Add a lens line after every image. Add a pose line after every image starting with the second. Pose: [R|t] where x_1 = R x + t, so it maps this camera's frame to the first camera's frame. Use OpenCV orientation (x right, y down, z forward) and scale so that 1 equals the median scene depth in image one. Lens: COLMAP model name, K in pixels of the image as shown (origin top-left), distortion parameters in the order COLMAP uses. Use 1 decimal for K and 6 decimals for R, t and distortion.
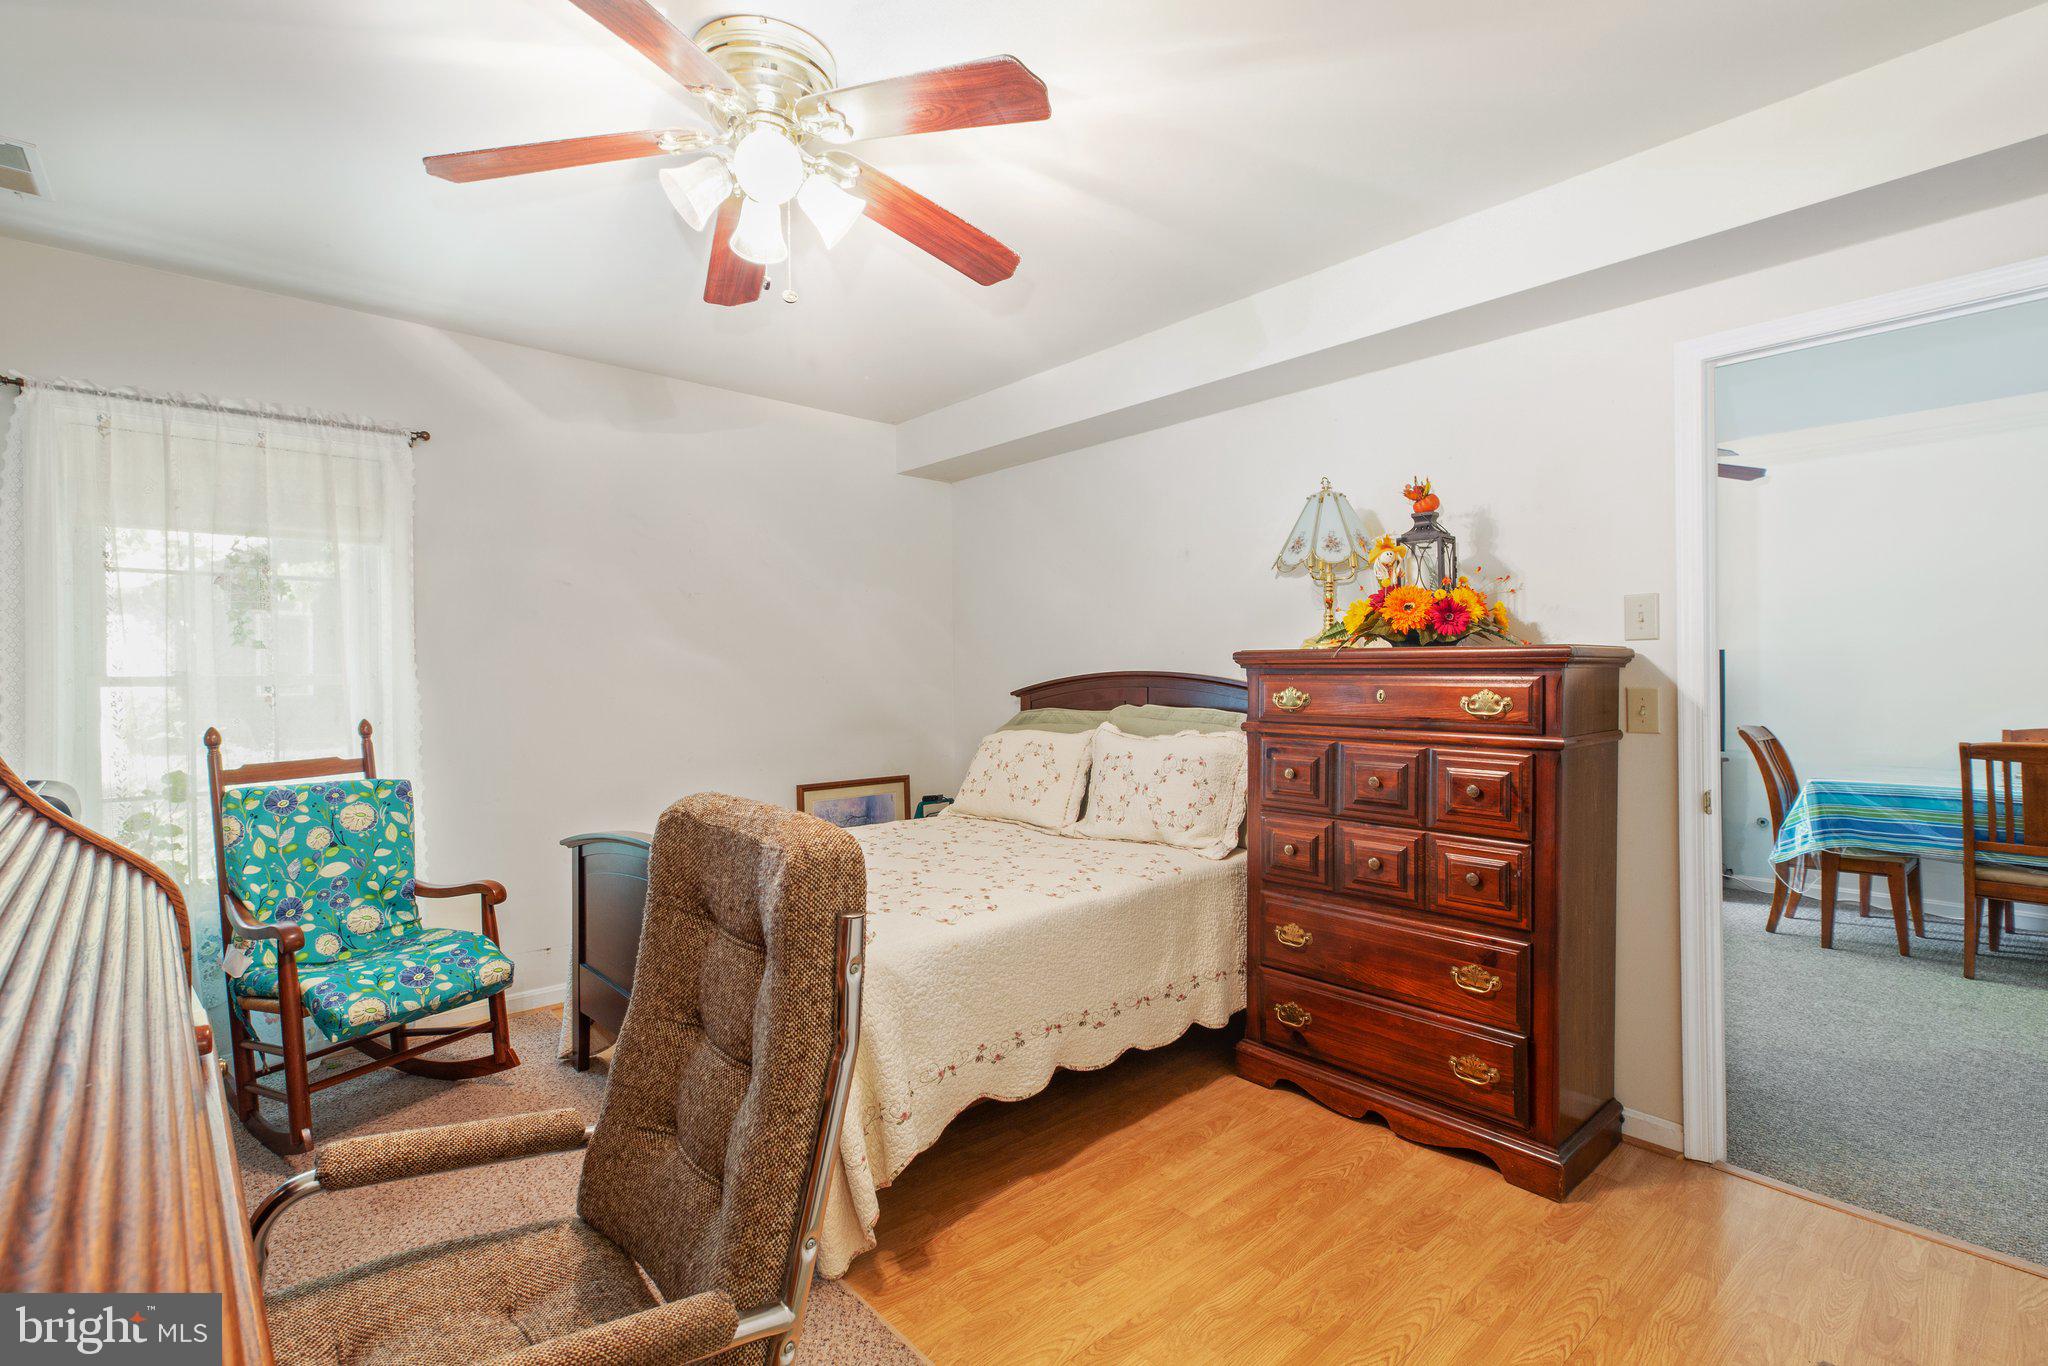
lens RADIAL K [[934.2, 0, 1032.0], [0, 934.2, 677.2], [0, 0, 1]] dist [0.002586, 0.000331]
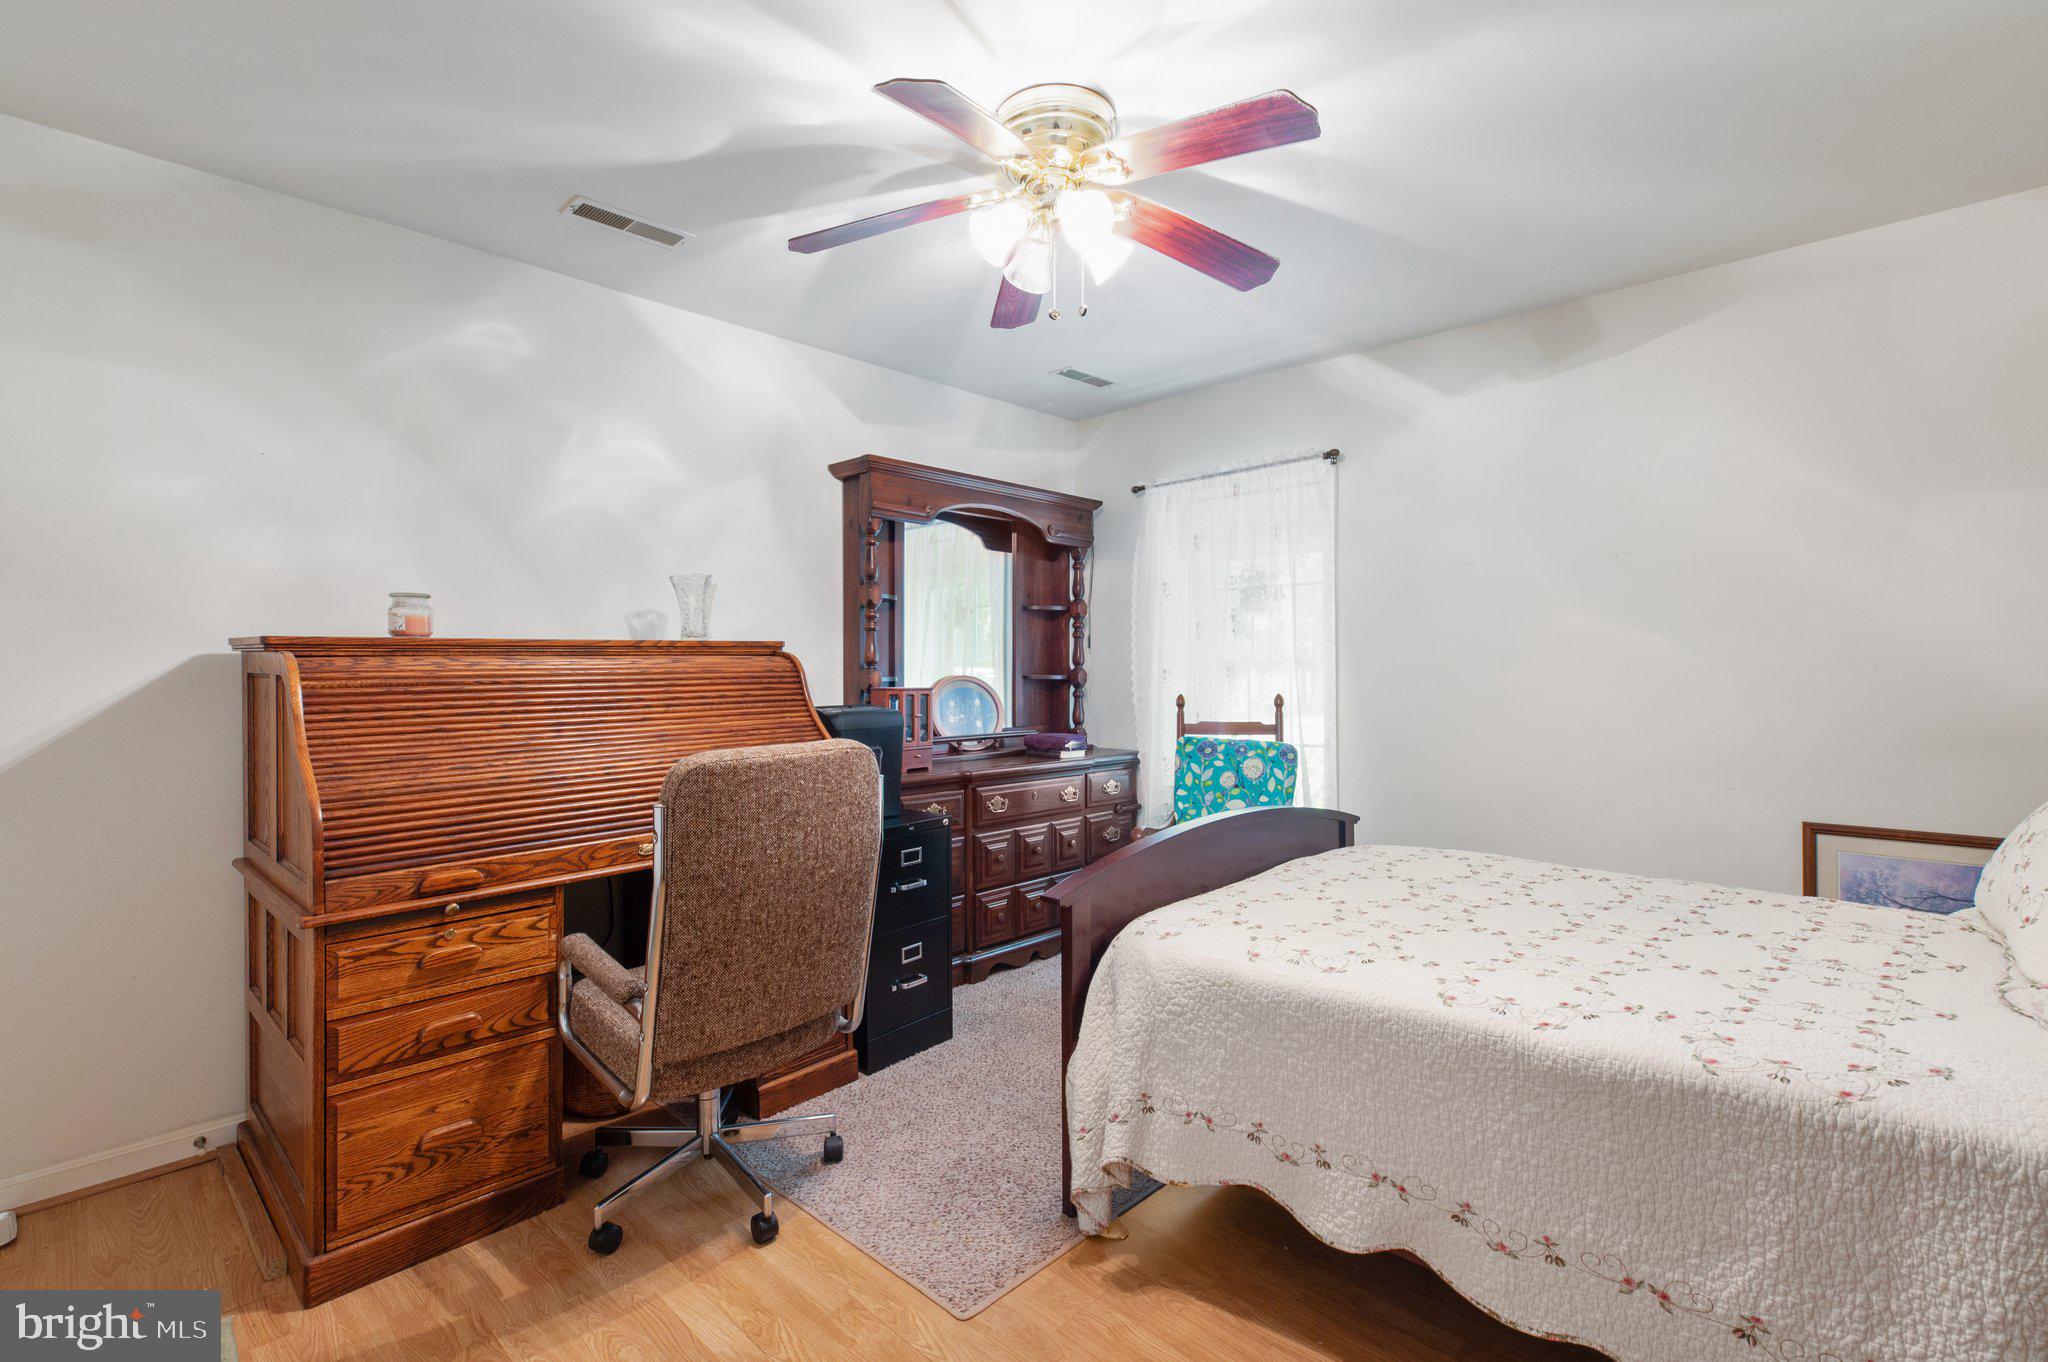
lens RADIAL K [[950.1, 0, 1014.9], [0, 950.1, 689.8], [0, 0, 1]] dist [-0.001191, 0.000080]
pose [[0.049124, 0.021882, -0.998553, 0.596440], [-0.001556, 0.999760, 0.021832, 0.012991], [0.998791, 0.000482, 0.049146, 0.629482]]
